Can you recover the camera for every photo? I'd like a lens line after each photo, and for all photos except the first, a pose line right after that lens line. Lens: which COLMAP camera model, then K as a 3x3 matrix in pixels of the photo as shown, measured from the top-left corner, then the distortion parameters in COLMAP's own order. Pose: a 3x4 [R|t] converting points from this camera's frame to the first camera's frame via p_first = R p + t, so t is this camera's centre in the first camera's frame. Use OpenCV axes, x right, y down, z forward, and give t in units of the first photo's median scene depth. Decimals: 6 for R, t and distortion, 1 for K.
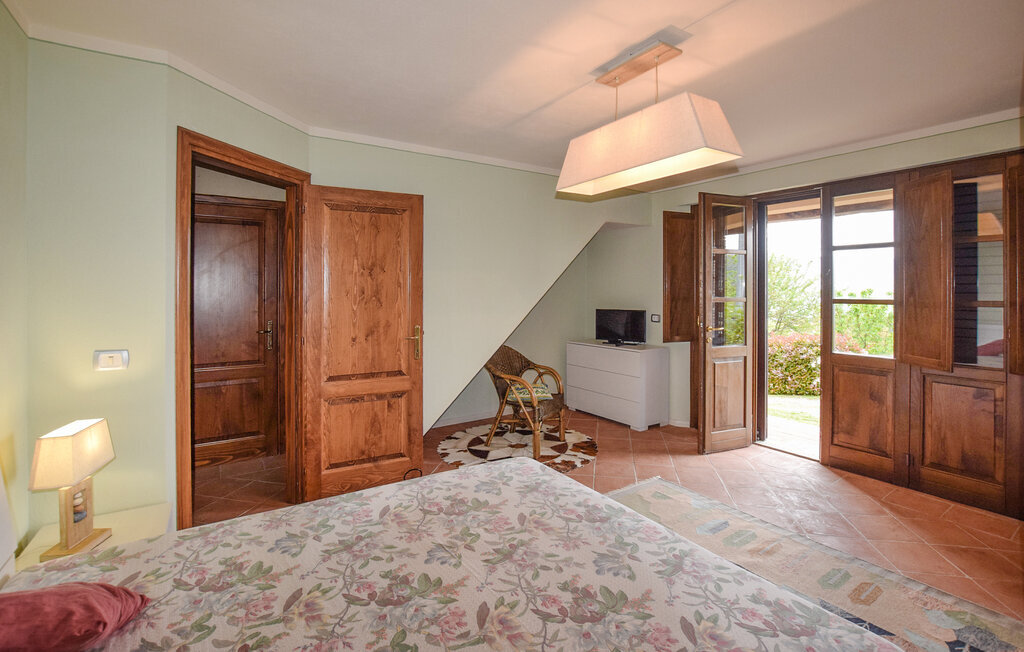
lens RADIAL K [[469.2, 0, 496.7], [0, 469.2, 288.0], [0, 0, 1]] dist [-0.032768, 0.003680]
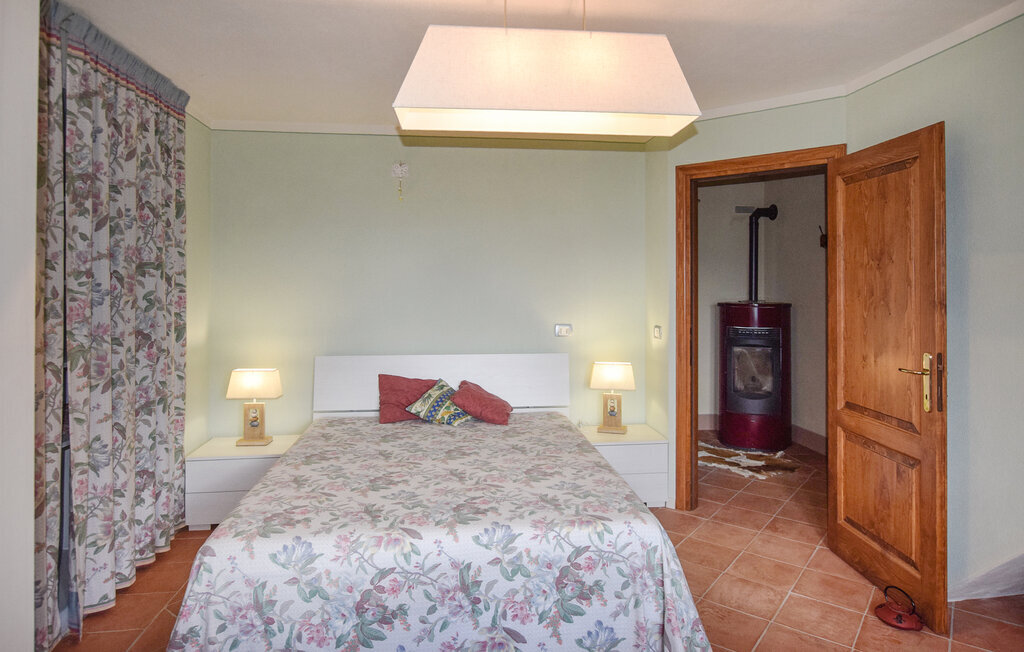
lens RADIAL K [[579.8, 0, 517.6], [0, 579.8, 275.9], [0, 0, 1]] dist [-0.008664, 0.002247]
pose [[-0.415625, -0.009436, -0.909487, 0.725301], [0.000939, 0.999941, -0.010804, -0.007992], [0.909536, -0.005345, -0.415592, 0.885797]]
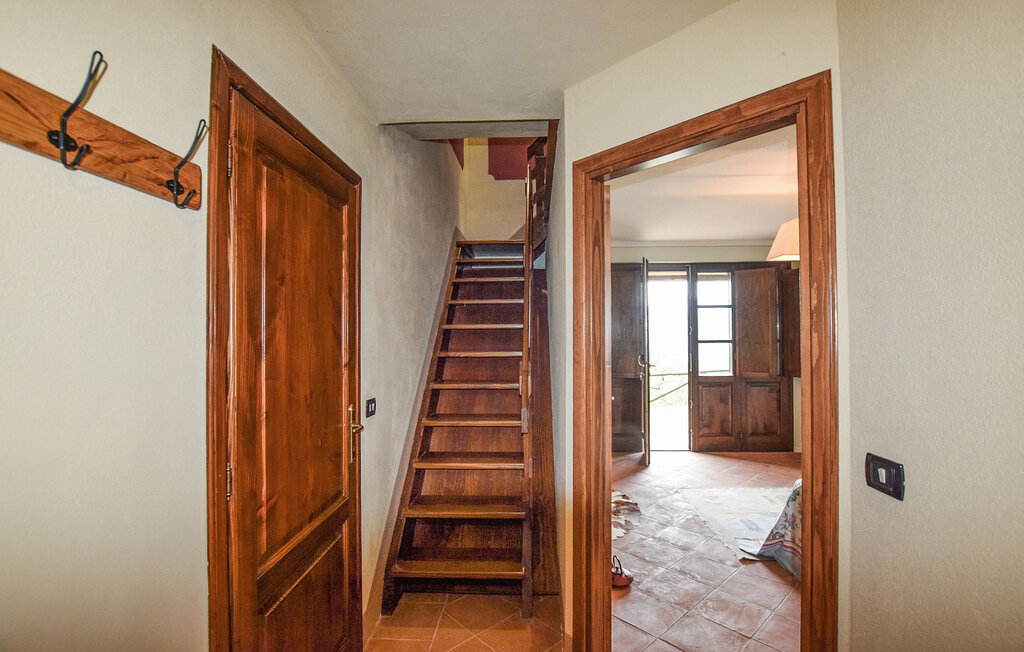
lens RADIAL K [[469.2, 0, 501.8], [0, 469.2, 322.2], [0, 0, 1]] dist [-0.032768, 0.003680]
pose [[0.572286, 0.013958, 0.819935, -0.980604], [0.004837, 0.999780, -0.020396, -0.007158], [-0.820040, 0.015638, 0.572093, 0.711160]]
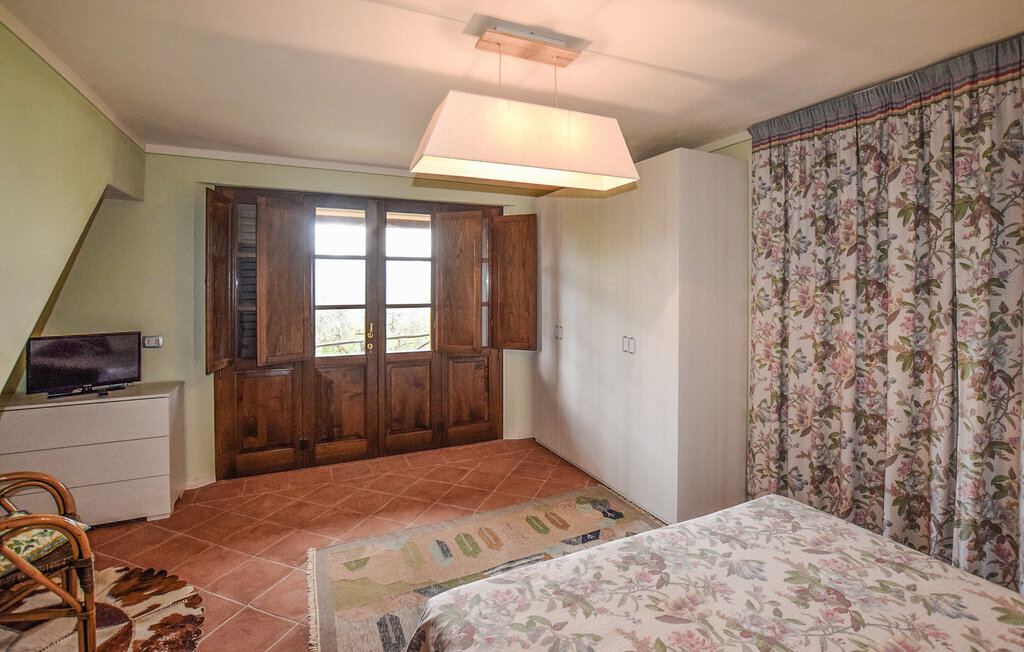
lens RADIAL K [[469.2, 0, 515.3], [0, 469.2, 284.6], [0, 0, 1]] dist [-0.032768, 0.003680]
pose [[0.104875, 0.000800, 0.994485, -0.382281], [-0.003616, 0.999993, -0.000423, -0.024845], [-0.994479, -0.003552, 0.104877, 0.629081]]
